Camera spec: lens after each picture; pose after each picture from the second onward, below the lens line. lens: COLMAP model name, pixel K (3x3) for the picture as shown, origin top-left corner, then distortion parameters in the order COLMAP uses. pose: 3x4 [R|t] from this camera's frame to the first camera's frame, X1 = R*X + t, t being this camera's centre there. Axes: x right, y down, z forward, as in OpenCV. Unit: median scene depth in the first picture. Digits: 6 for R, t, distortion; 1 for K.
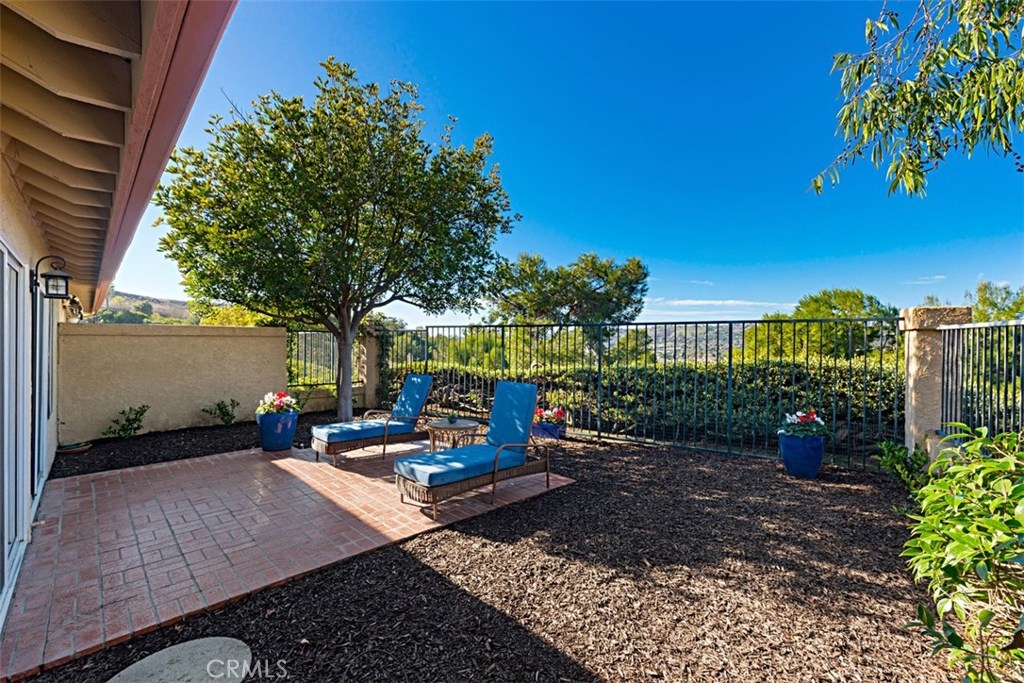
lens RADIAL K [[453.0, 0, 514.6], [0, 453.0, 348.2], [0, 0, 1]] dist [-0.000201, -0.000014]
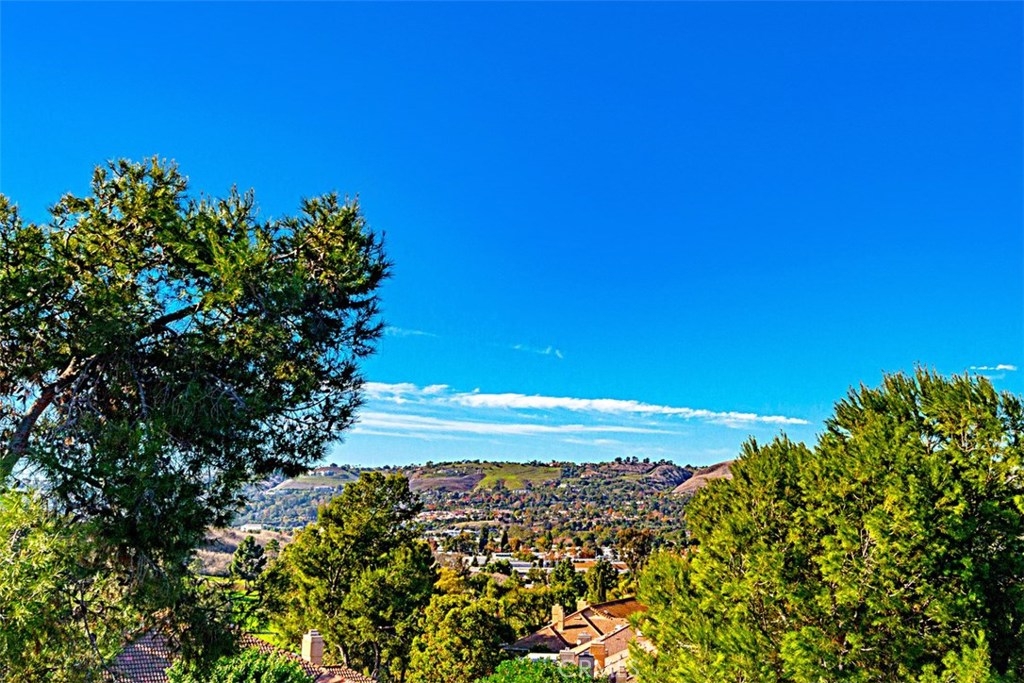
lens RADIAL K [[885.8, 0, 512.0], [0, 885.8, 341.5], [0, 0, 1]] dist [0.004989, 0.001986]
pose [[0.924177, 0.068582, 0.375758, 0.172299], [-0.005793, 0.986152, -0.165741, -0.043654], [-0.381921, 0.150997, 0.911776, 0.517697]]
